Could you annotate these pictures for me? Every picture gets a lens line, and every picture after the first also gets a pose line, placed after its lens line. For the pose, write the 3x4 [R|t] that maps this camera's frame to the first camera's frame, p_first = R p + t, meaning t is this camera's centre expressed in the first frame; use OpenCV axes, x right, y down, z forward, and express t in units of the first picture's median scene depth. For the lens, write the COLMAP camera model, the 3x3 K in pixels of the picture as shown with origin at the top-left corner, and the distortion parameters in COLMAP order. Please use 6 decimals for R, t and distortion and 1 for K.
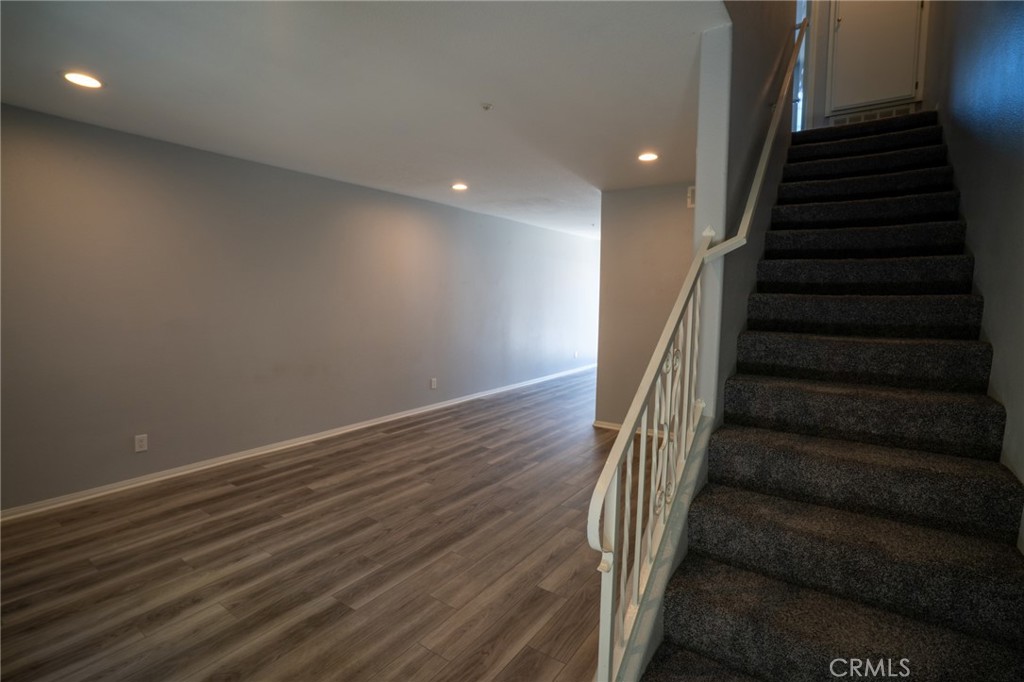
lens RADIAL K [[478.2, 0, 516.6], [0, 478.2, 342.2], [0, 0, 1]] dist [-0.067094, 0.031101]
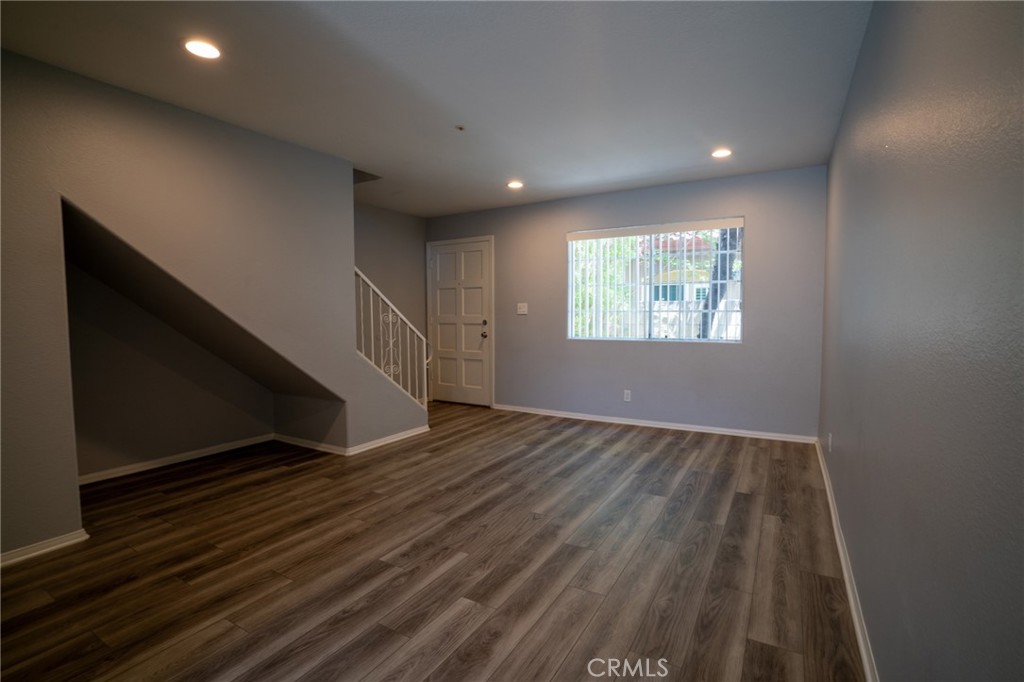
lens RADIAL K [[478.2, 0, 516.6], [0, 478.2, 342.2], [0, 0, 1]] dist [-0.067094, 0.031101]
pose [[-0.996807, -0.001768, -0.079828, -0.096736], [-0.014328, 0.987488, 0.157041, -0.137689], [0.078552, 0.157683, -0.984361, 2.008770]]
